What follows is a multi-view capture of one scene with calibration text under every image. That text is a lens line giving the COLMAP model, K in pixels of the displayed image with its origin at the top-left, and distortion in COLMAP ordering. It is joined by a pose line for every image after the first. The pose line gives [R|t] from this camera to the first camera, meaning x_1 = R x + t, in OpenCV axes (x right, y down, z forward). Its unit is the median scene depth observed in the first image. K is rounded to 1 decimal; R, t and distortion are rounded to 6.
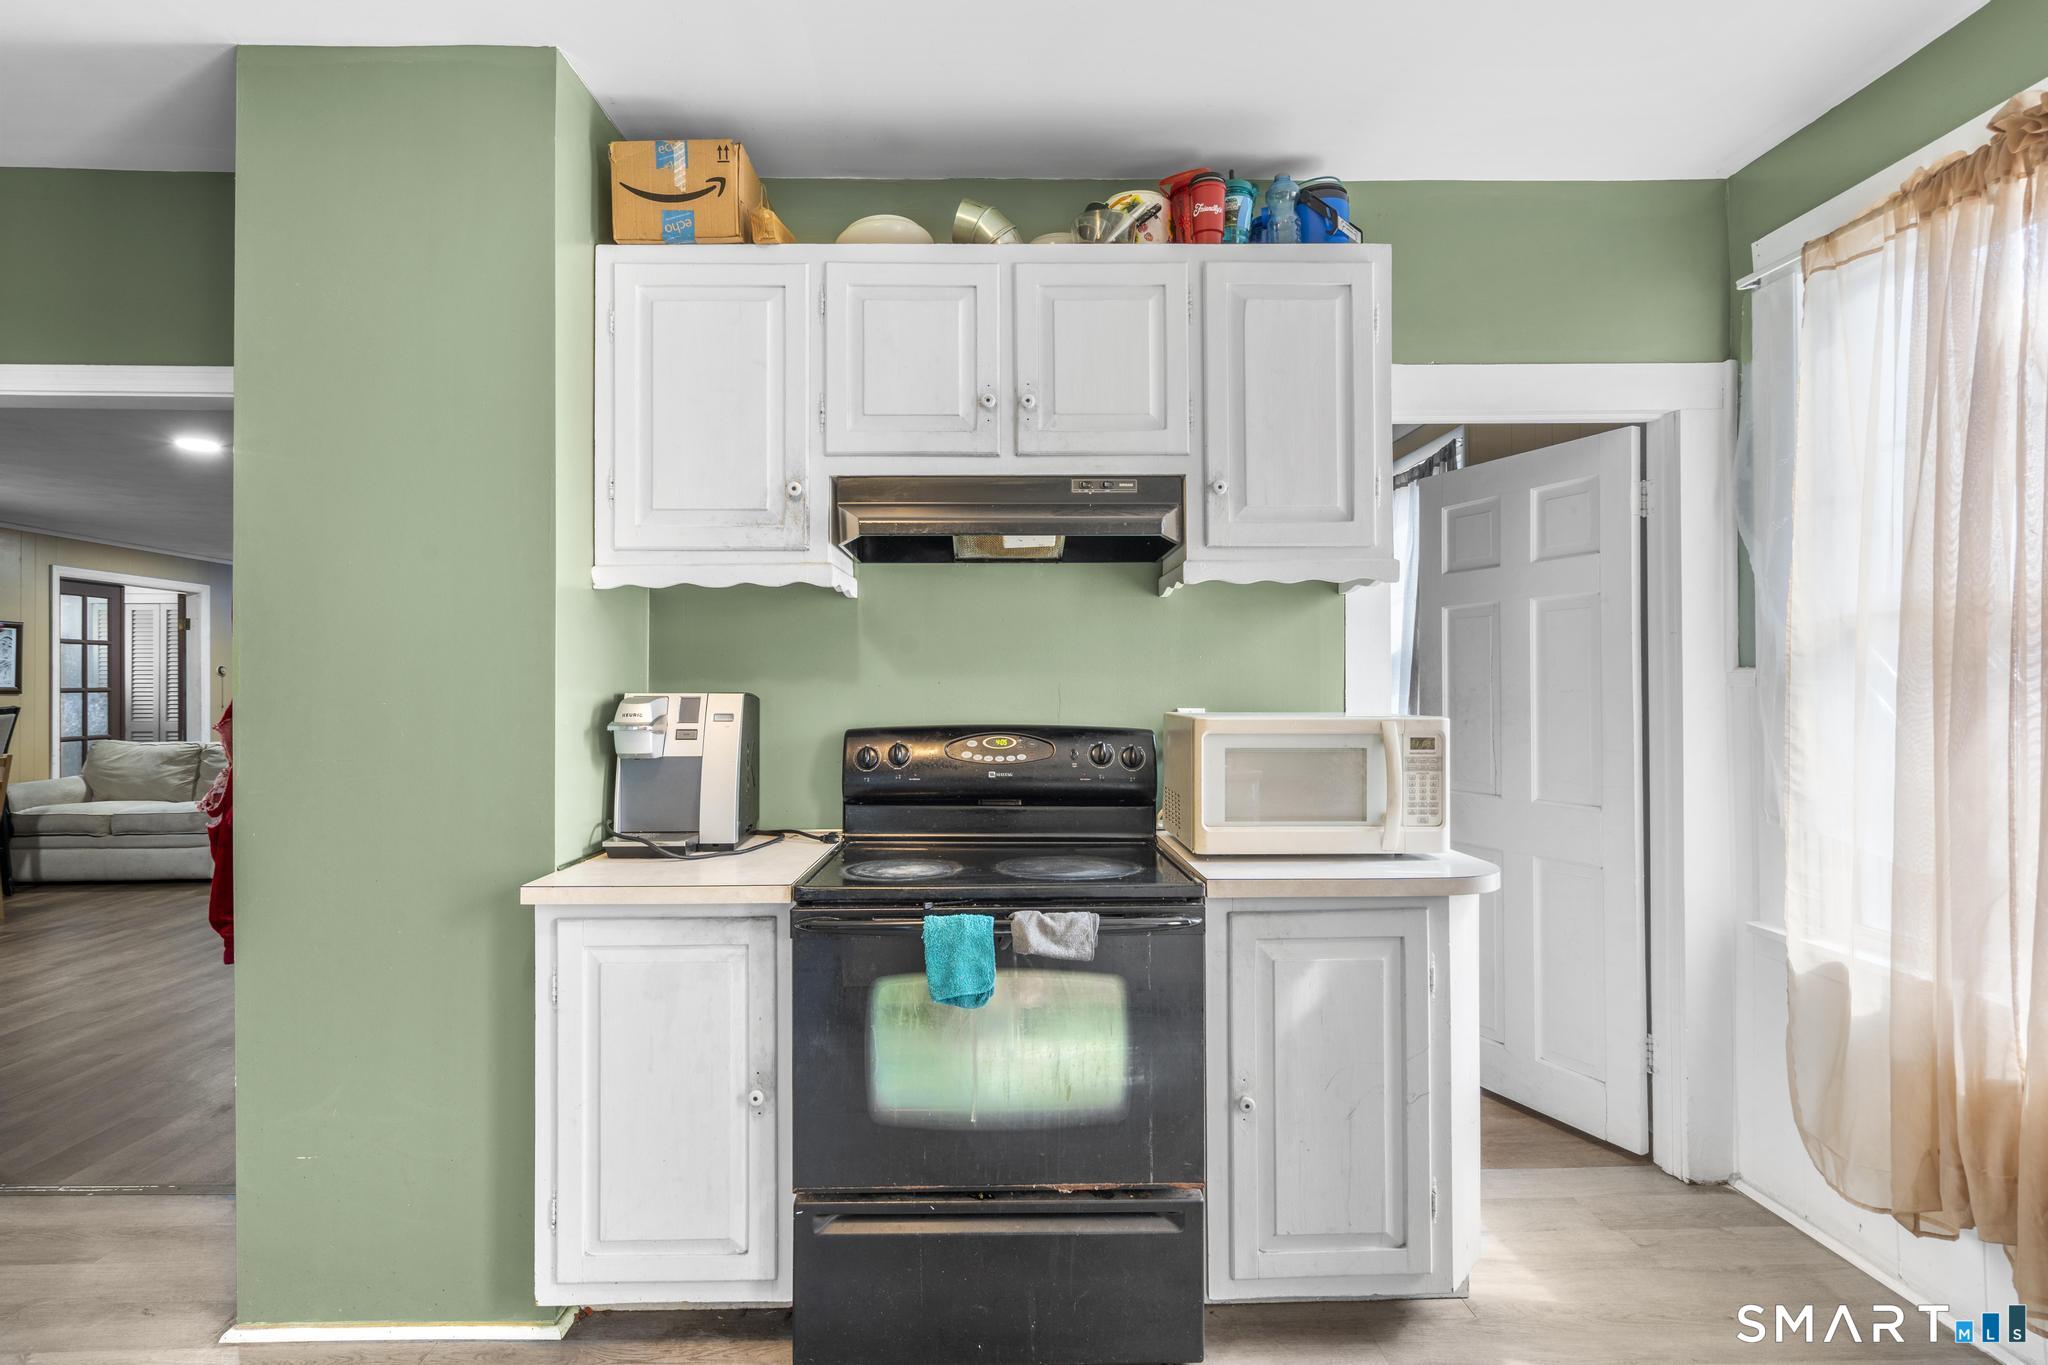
lens RADIAL K [[980.0, 0, 1024.0], [0, 980.0, 682.5], [0, 0, 1]] dist [0.002495, 0.000459]
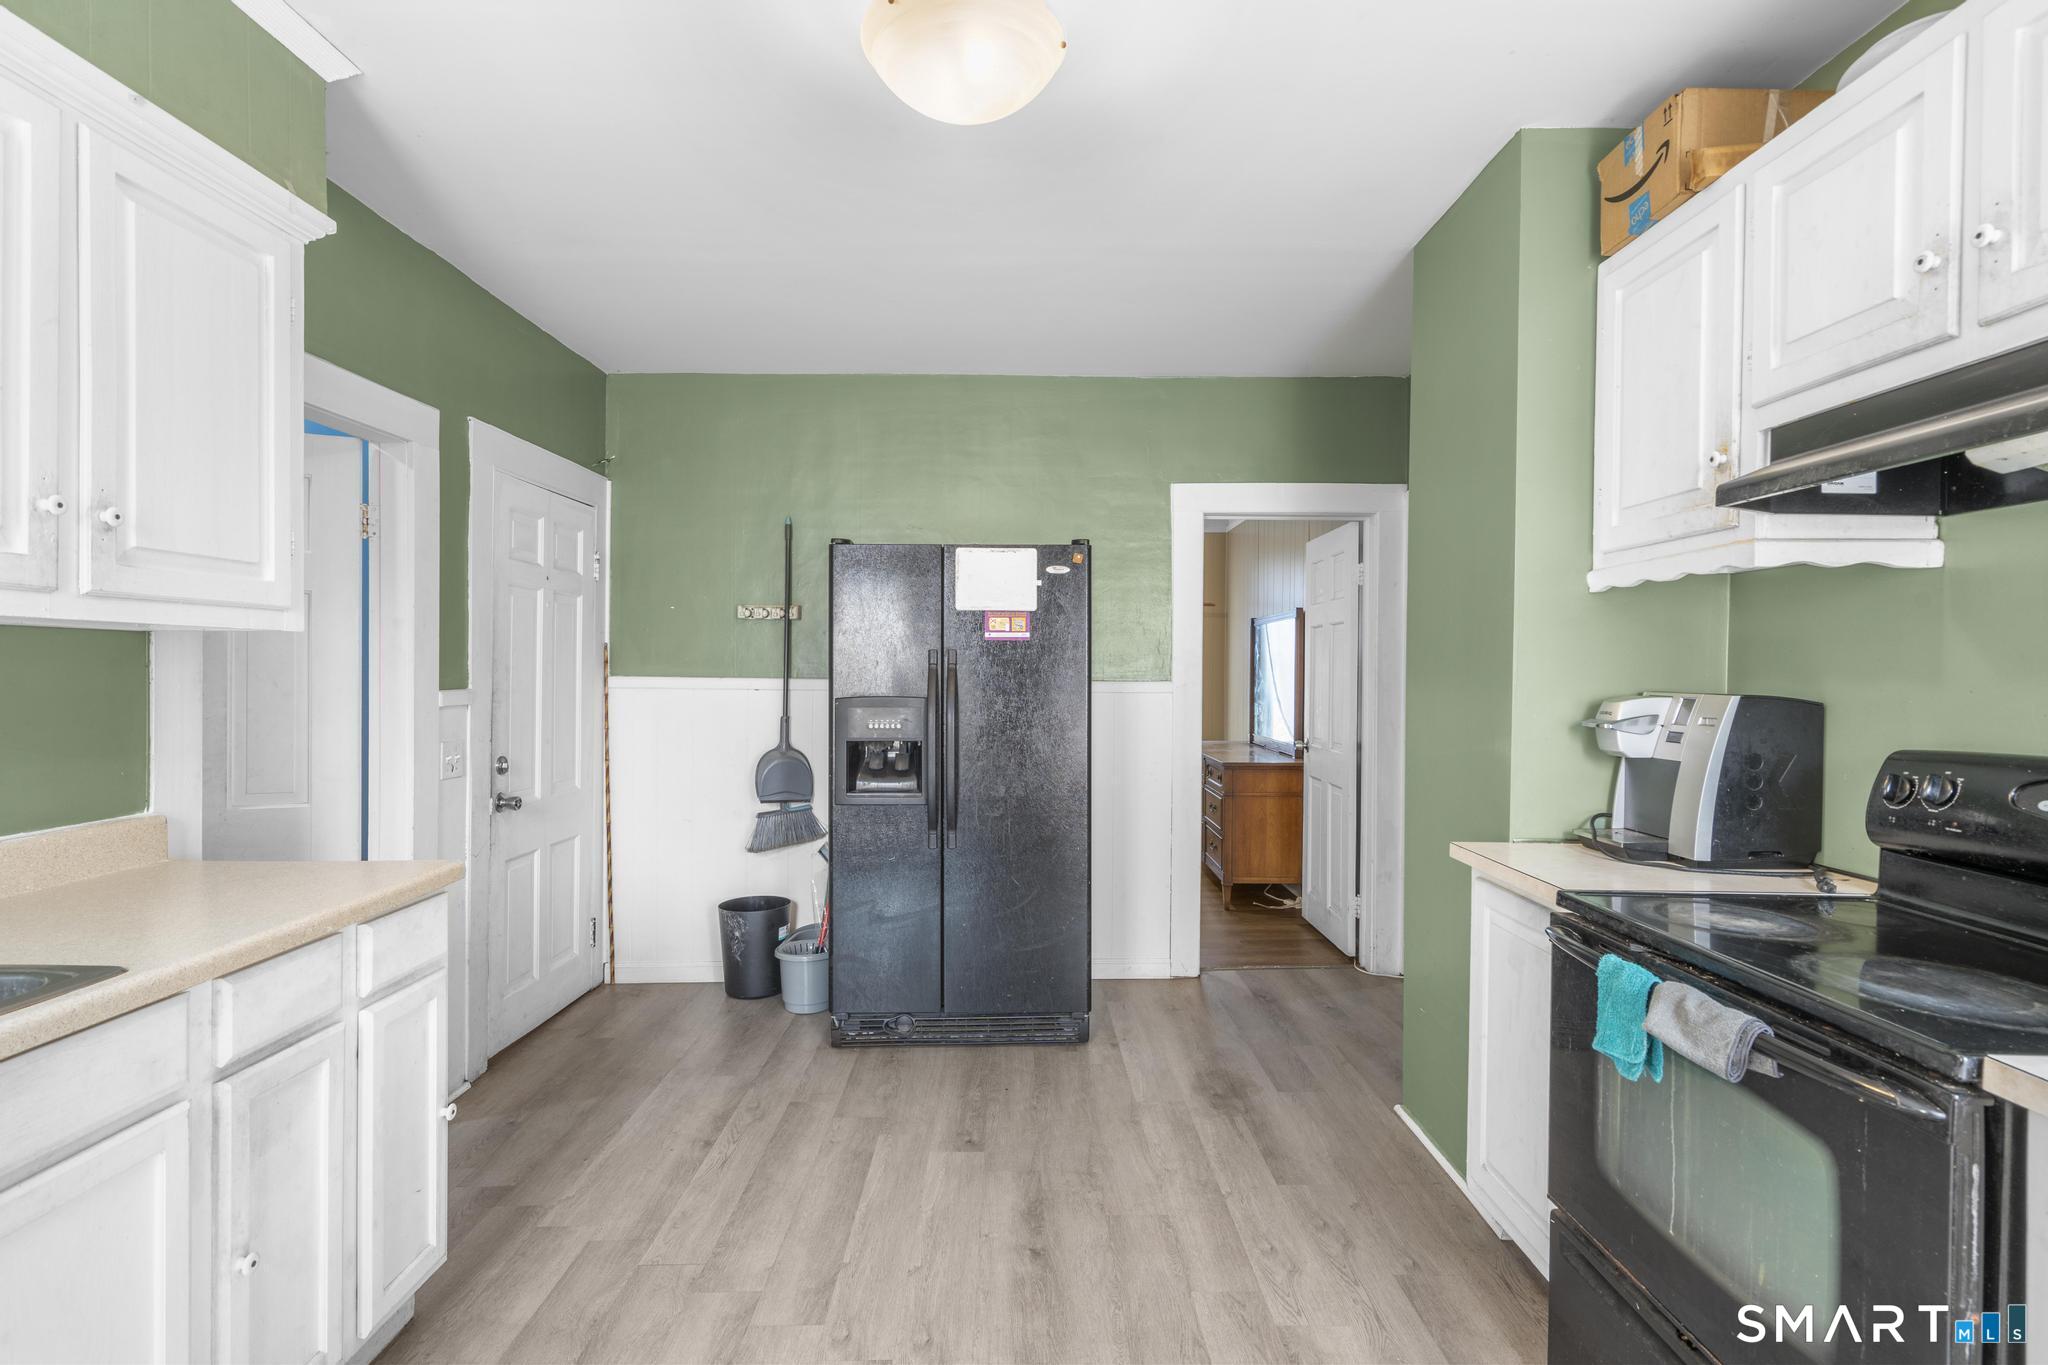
lens RADIAL K [[1011.8, 0, 1024.0], [0, 1011.8, 682.5], [0, 0, 1]] dist [0.028657, 0.000183]
pose [[-0.040753, 0.017228, -0.999021, 0.689585], [-0.013223, 0.999754, 0.017780, -0.009487], [0.999082, 0.013934, -0.040515, 0.428331]]
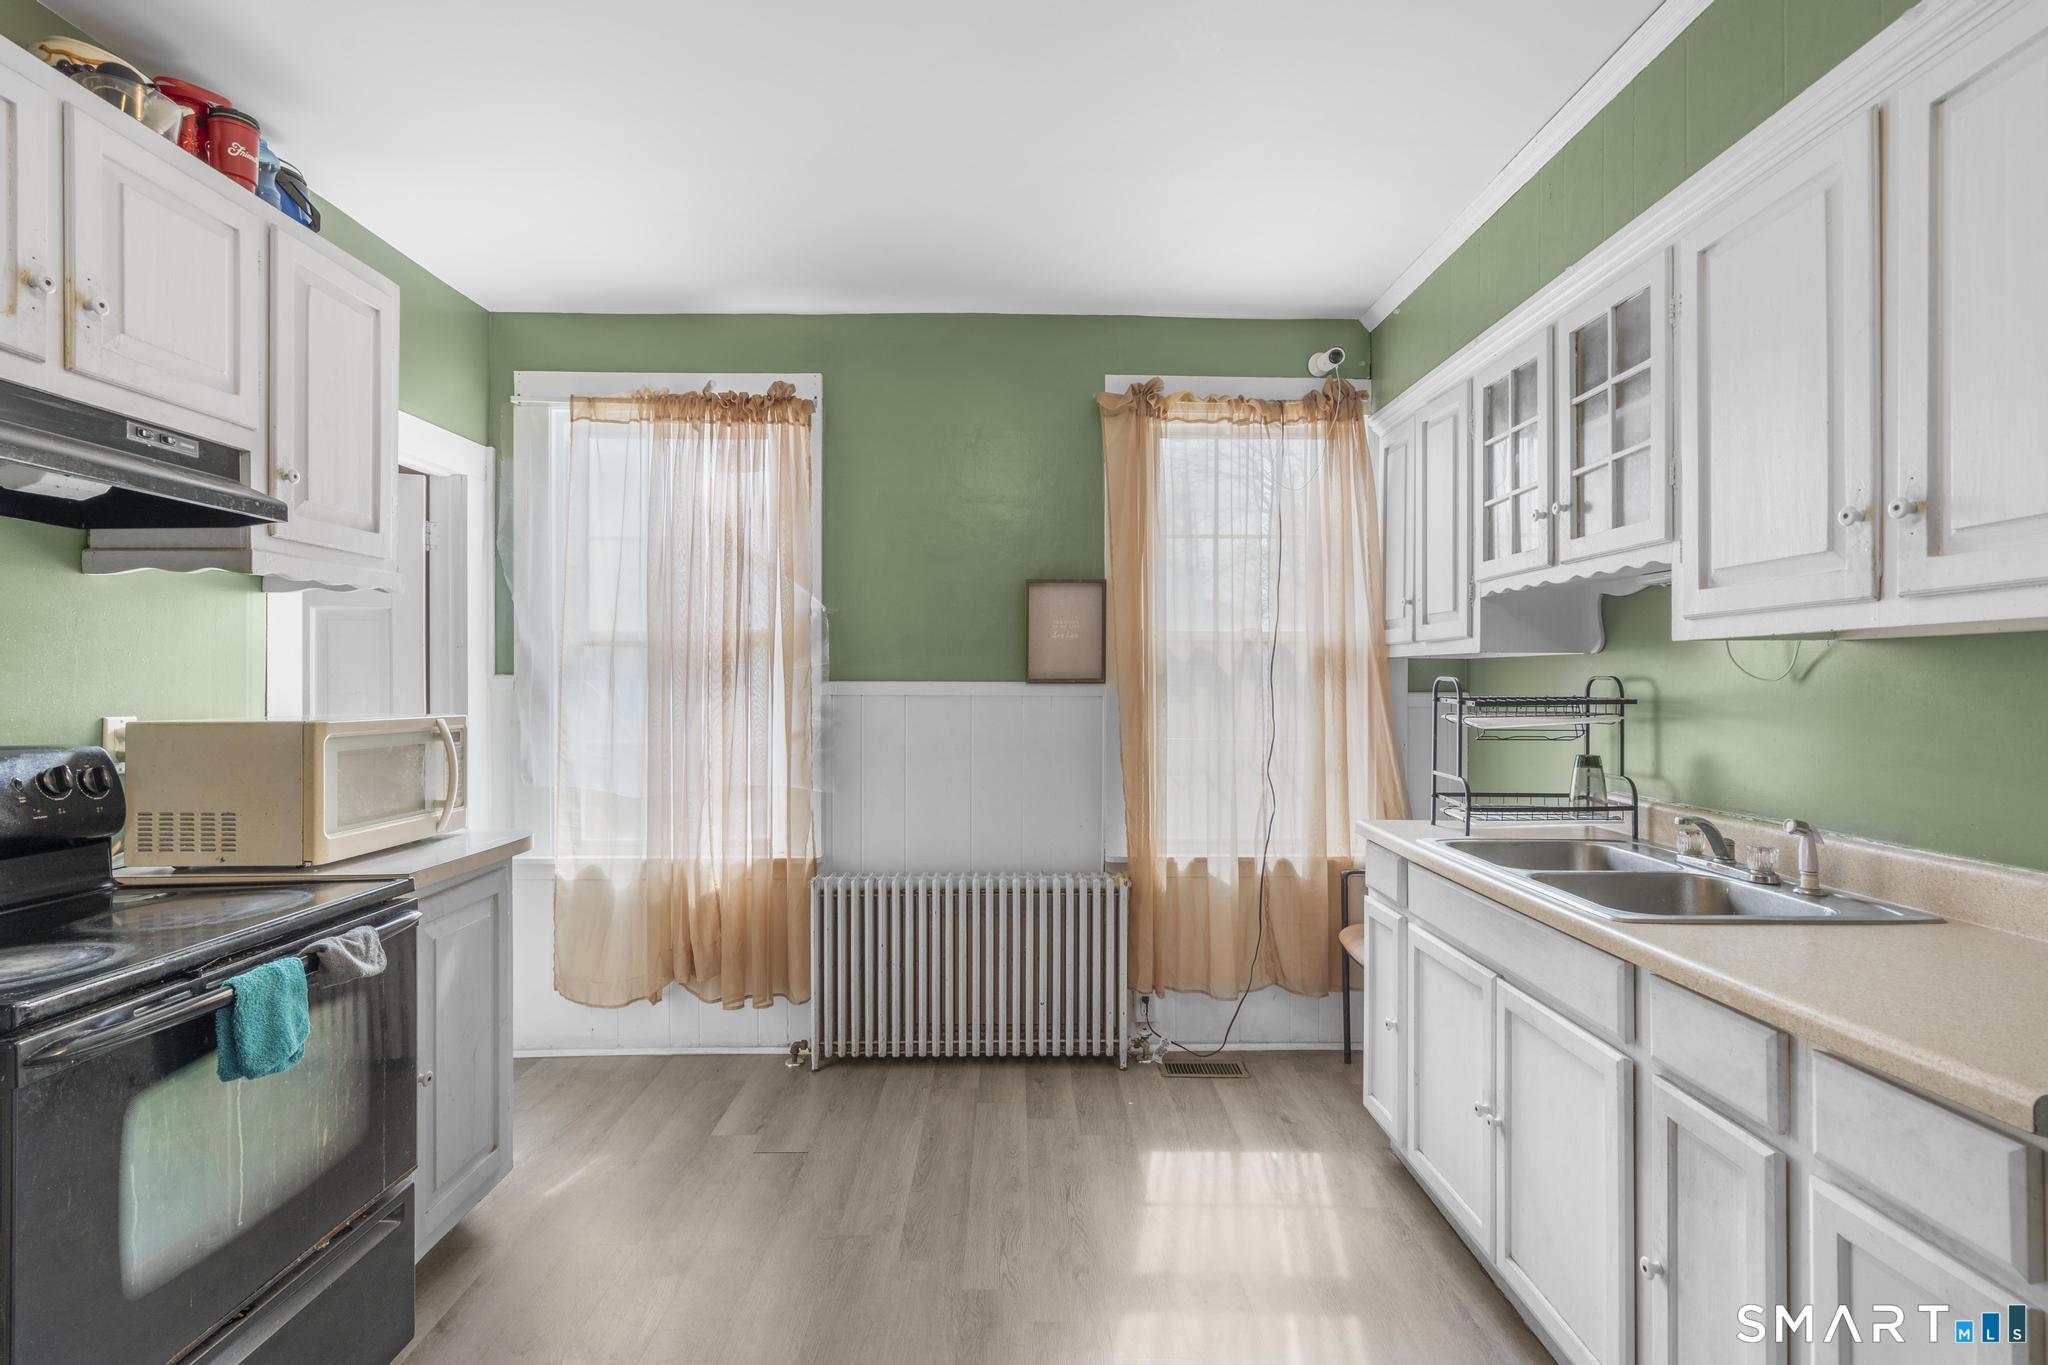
lens RADIAL K [[980.0, 0, 1024.0], [0, 980.0, 682.5], [0, 0, 1]] dist [0.002495, 0.000459]
pose [[0.024678, 0.004327, 0.999686, -0.724273], [0.004216, 0.999981, -0.004432, 0.005433], [-0.999687, 0.004324, 0.024659, 0.281438]]
